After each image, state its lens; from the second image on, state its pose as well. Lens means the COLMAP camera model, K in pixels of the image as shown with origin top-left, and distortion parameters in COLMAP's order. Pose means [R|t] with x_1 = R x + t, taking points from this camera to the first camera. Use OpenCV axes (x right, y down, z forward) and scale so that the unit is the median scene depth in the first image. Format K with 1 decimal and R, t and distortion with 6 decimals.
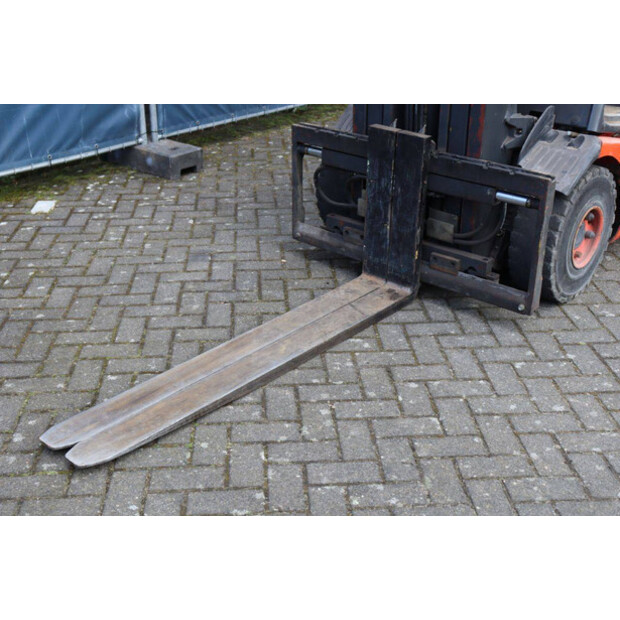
lens RADIAL K [[825.8, 0, 312.9], [0, 825.8, 312.7], [0, 0, 1]] dist [0.014431, 0.000000]
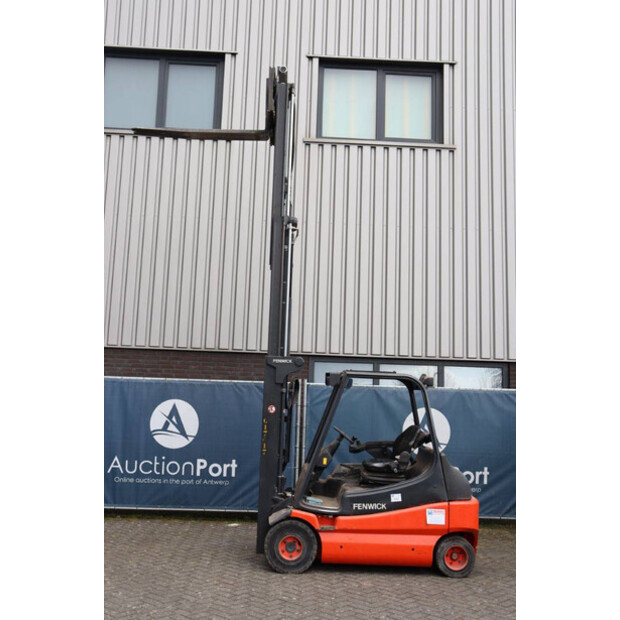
lens RADIAL K [[736.6, 0, 306.8], [0, 736.6, 307.1], [0, 0, 1]] dist [0.011110, 0.000000]
pose [[0.679575, -0.063851, -0.730822, 2.145792], [-0.343800, 0.852315, -0.394157, 0.165060], [0.648058, 0.519116, 0.557260, -0.678165]]
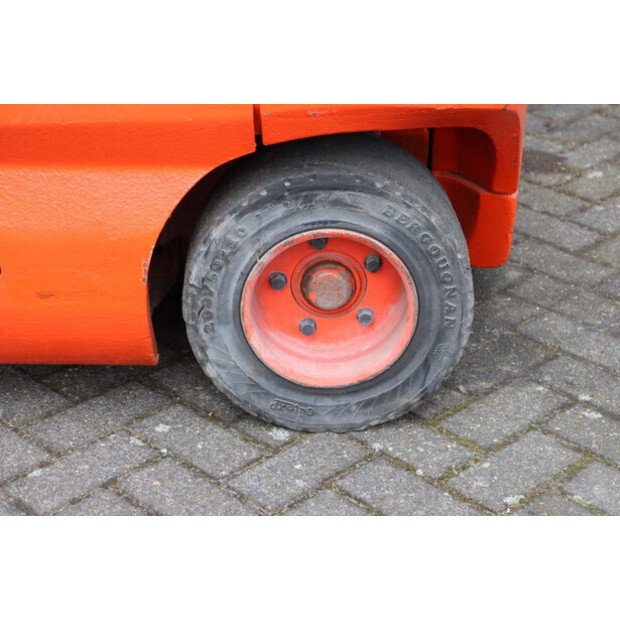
lens RADIAL K [[1449.7, 0, 310.1], [0, 1449.7, 310.2], [0, 0, 1]] dist [0.333686, 0.000000]
pose [[0.640553, 0.331414, -0.692717, 1.118097], [-0.315211, 0.936053, 0.156358, -0.348153], [0.700239, 0.118196, 0.704056, 0.927924]]
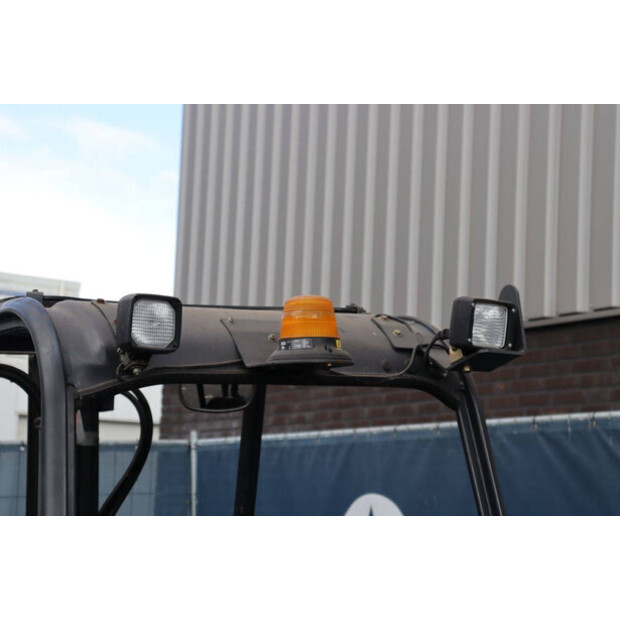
lens RADIAL K [[1449.7, 0, 305.7], [0, 1449.7, 308.8], [0, 0, 1]] dist [0.333686, 0.000000]
pose [[-0.309598, -0.114138, -0.943992, 1.291293], [-0.400055, 0.916263, 0.020420, -0.812077], [0.862615, 0.383971, -0.329335, 1.462280]]
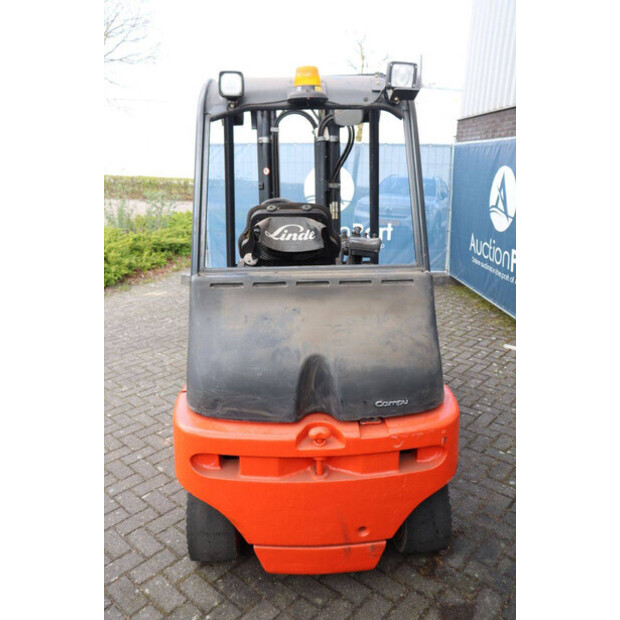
lens RADIAL K [[503.5, 0, 304.4], [0, 503.5, 310.3], [0, 0, 1]] dist [-0.154892, 0.116946]
pose [[-0.726826, 0.194954, -0.658572, 0.961775], [-0.292560, 0.779648, 0.553676, -0.897856], [0.621396, 0.595098, -0.509633, 1.665473]]
